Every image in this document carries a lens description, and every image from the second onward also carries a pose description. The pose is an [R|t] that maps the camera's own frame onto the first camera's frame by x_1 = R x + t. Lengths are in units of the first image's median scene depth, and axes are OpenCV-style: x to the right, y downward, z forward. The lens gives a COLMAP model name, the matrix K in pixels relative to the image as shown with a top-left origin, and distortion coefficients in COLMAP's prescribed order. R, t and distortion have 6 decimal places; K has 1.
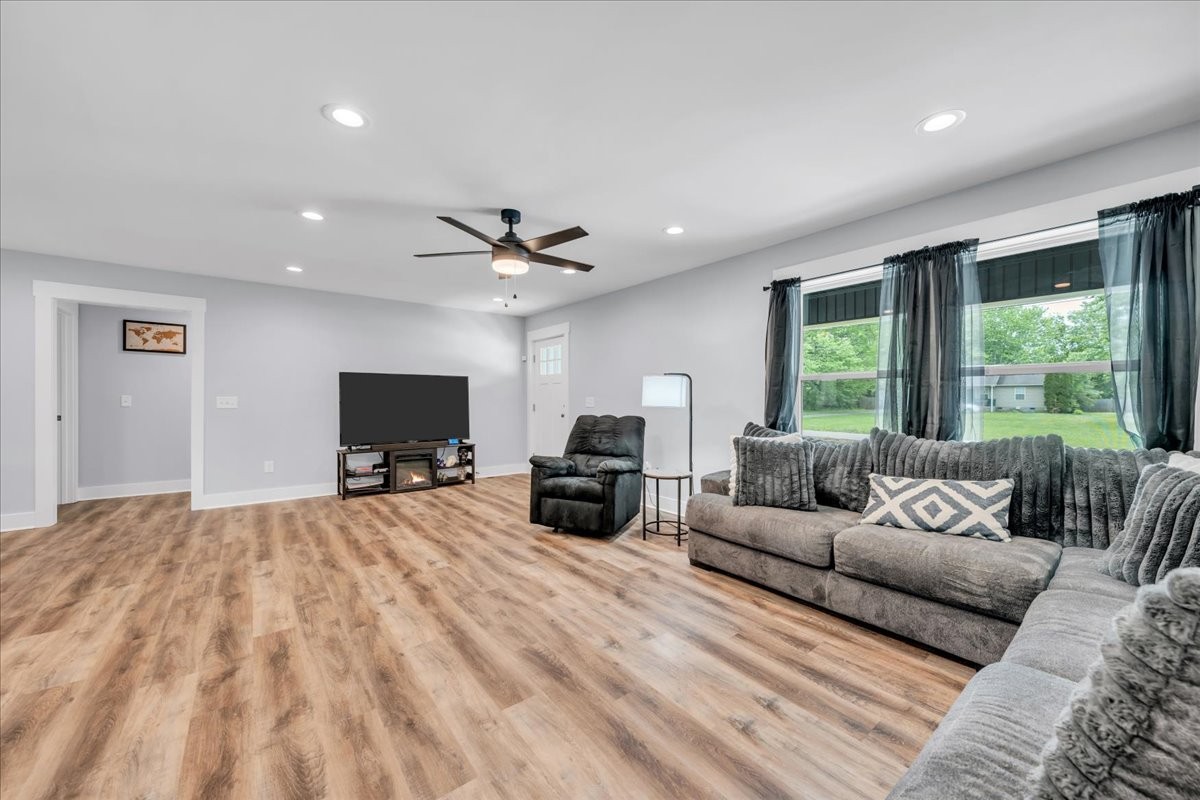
lens RADIAL K [[442.0, 0, 597.8], [0, 442.0, 405.3], [0, 0, 1]] dist [-0.007068, -0.000086]
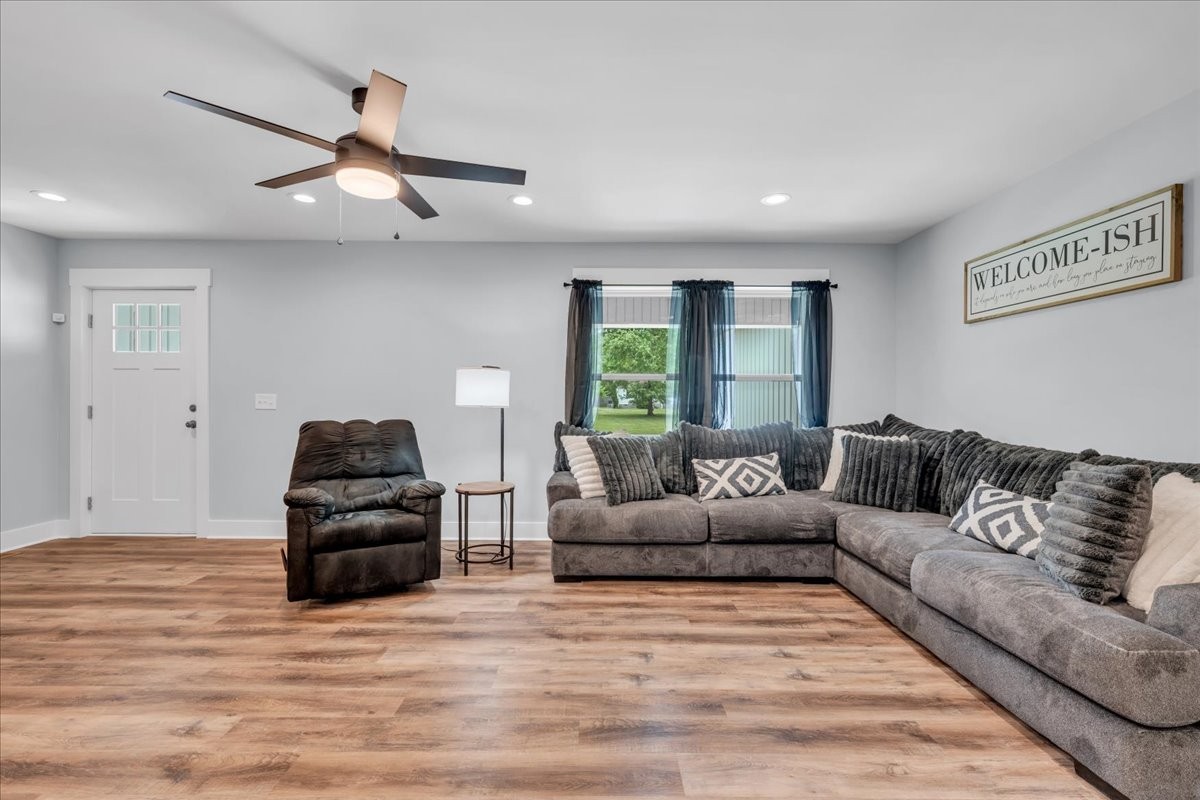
lens RADIAL K [[505.4, 0, 599.7], [0, 505.4, 401.6], [0, 0, 1]] dist [-0.003454, -0.000106]
pose [[0.614588, -0.004583, 0.788835, -0.484077], [0.008317, 0.999965, -0.000670, -0.003804], [-0.788805, 0.006973, 0.614604, 0.267447]]
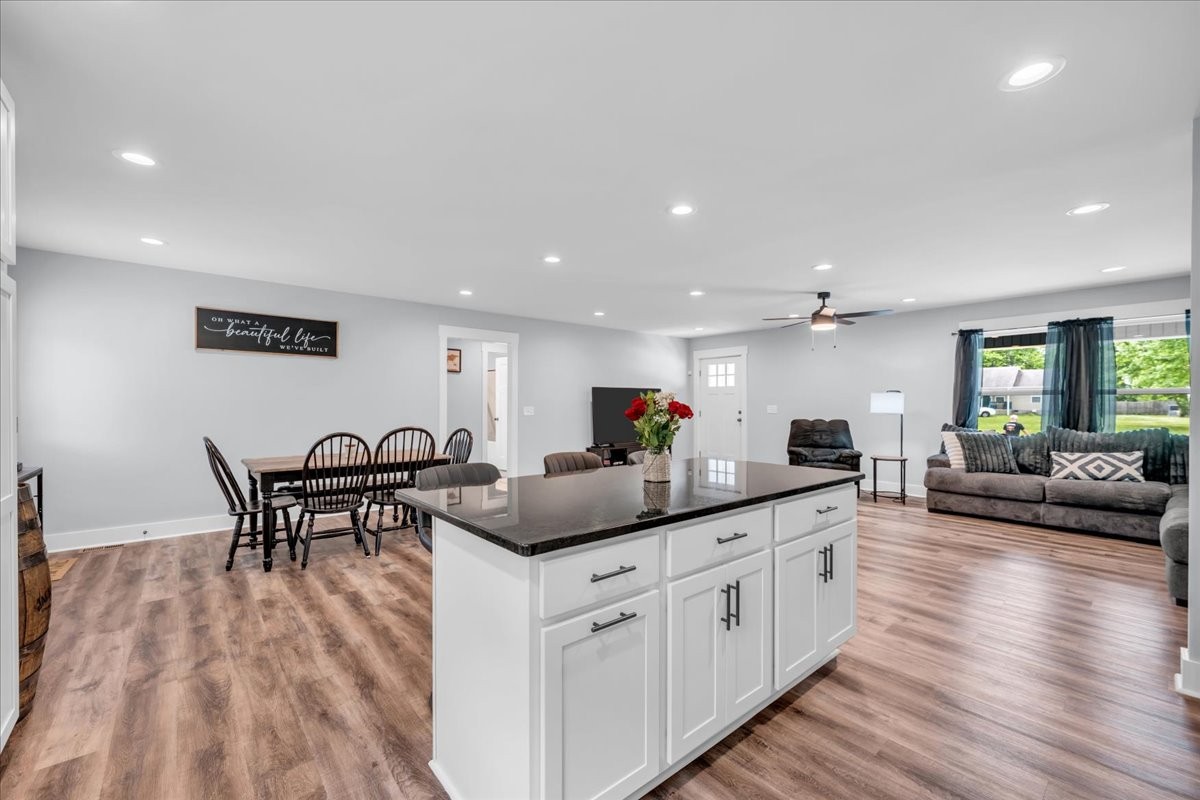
lens RADIAL K [[487.2, 0, 595.6], [0, 487.2, 409.4], [0, 0, 1]] dist [-0.002936, -0.000099]
pose [[0.999202, -0.004040, 0.039739, -0.950814], [0.004074, 0.999991, -0.000768, -0.012685], [-0.039735, 0.000929, 0.999210, -0.635629]]
